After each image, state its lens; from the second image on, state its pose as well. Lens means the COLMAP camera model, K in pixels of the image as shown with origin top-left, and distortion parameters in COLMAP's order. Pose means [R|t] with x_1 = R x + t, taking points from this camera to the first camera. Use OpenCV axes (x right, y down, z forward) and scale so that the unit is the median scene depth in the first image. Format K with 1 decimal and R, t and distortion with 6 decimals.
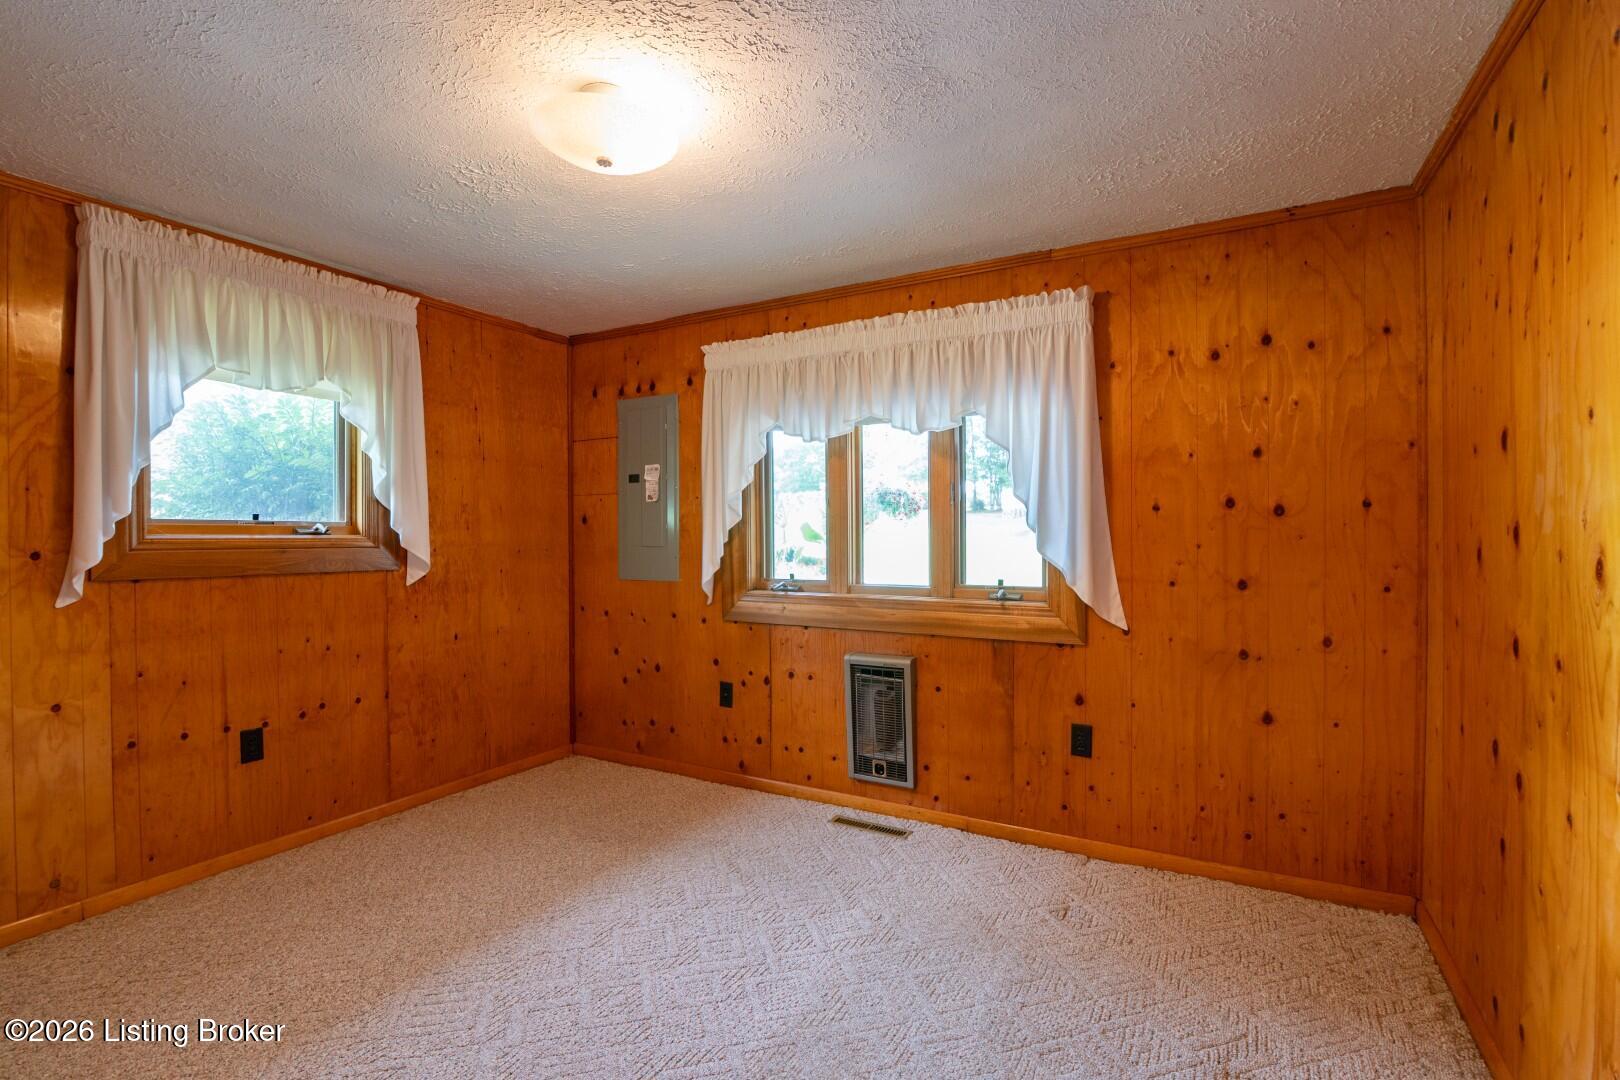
lens RADIAL K [[735.3, 0, 810.0], [0, 735.3, 540.0], [0, 0, 1]] dist [-0.017803, 0.001559]
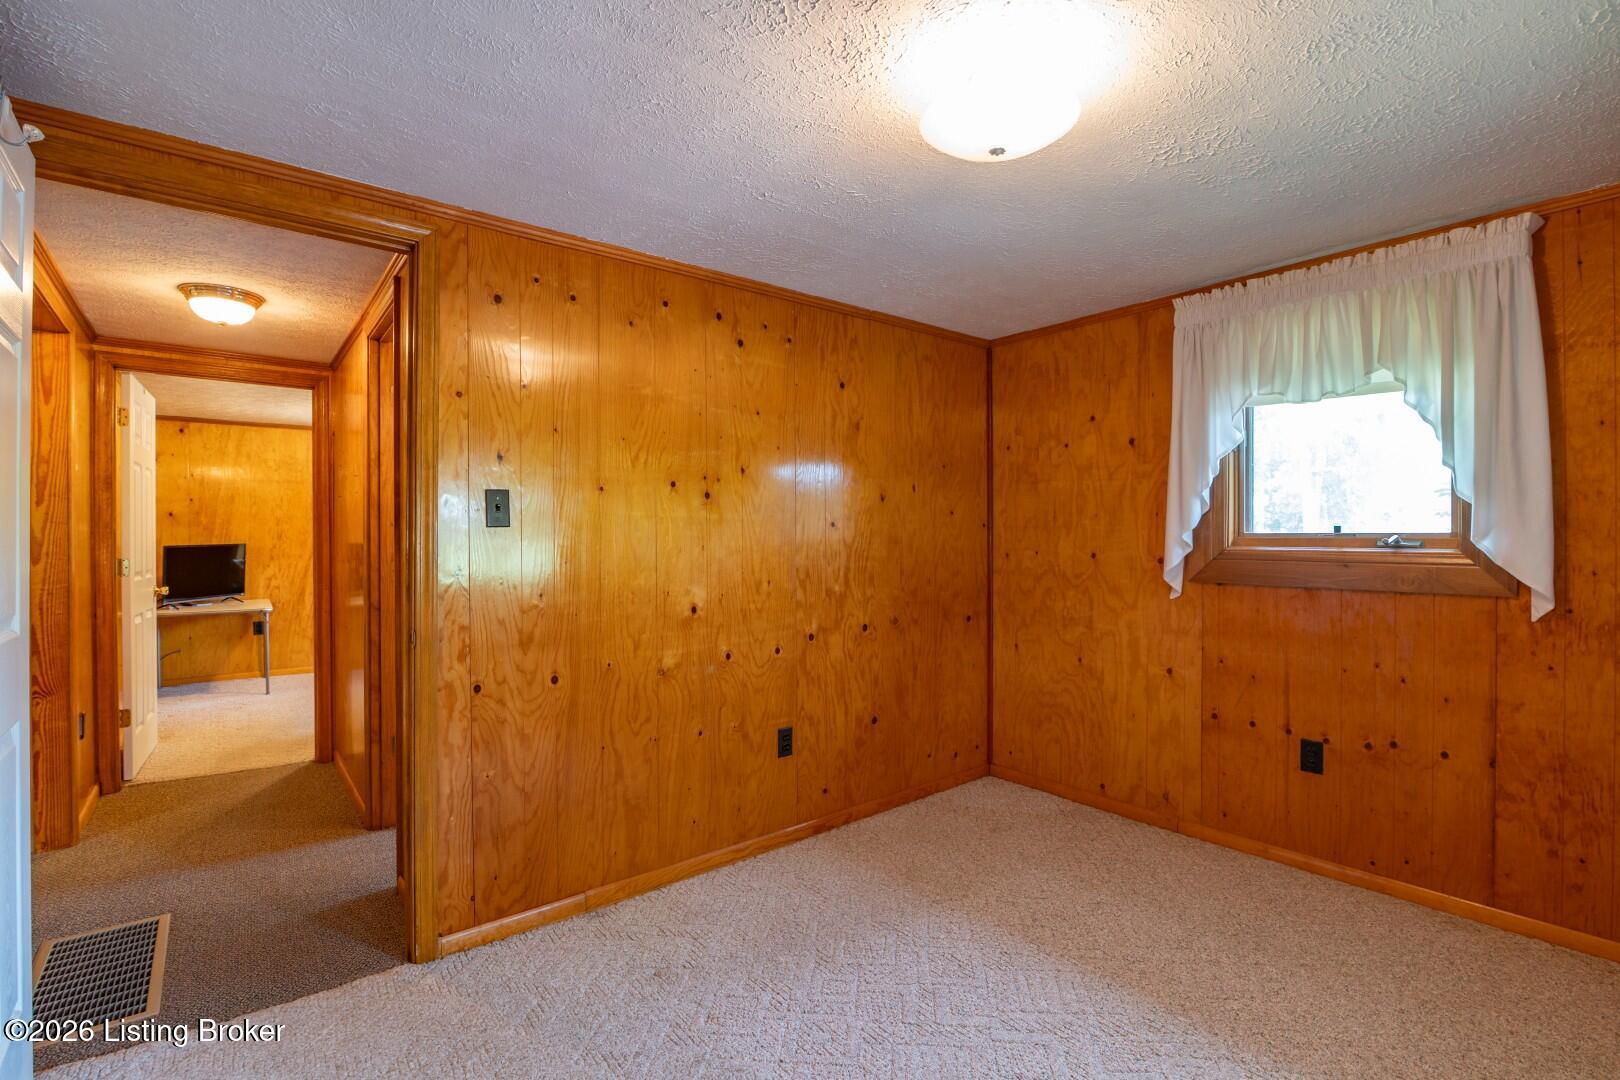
lens RADIAL K [[735.3, 0, 810.0], [0, 735.3, 540.0], [0, 0, 1]] dist [-0.017803, 0.001559]
pose [[-0.367970, 0.003050, -0.929833, 0.437068], [-0.008015, 0.999947, 0.006452, -0.018870], [0.929803, 0.009827, -0.367926, 0.741600]]
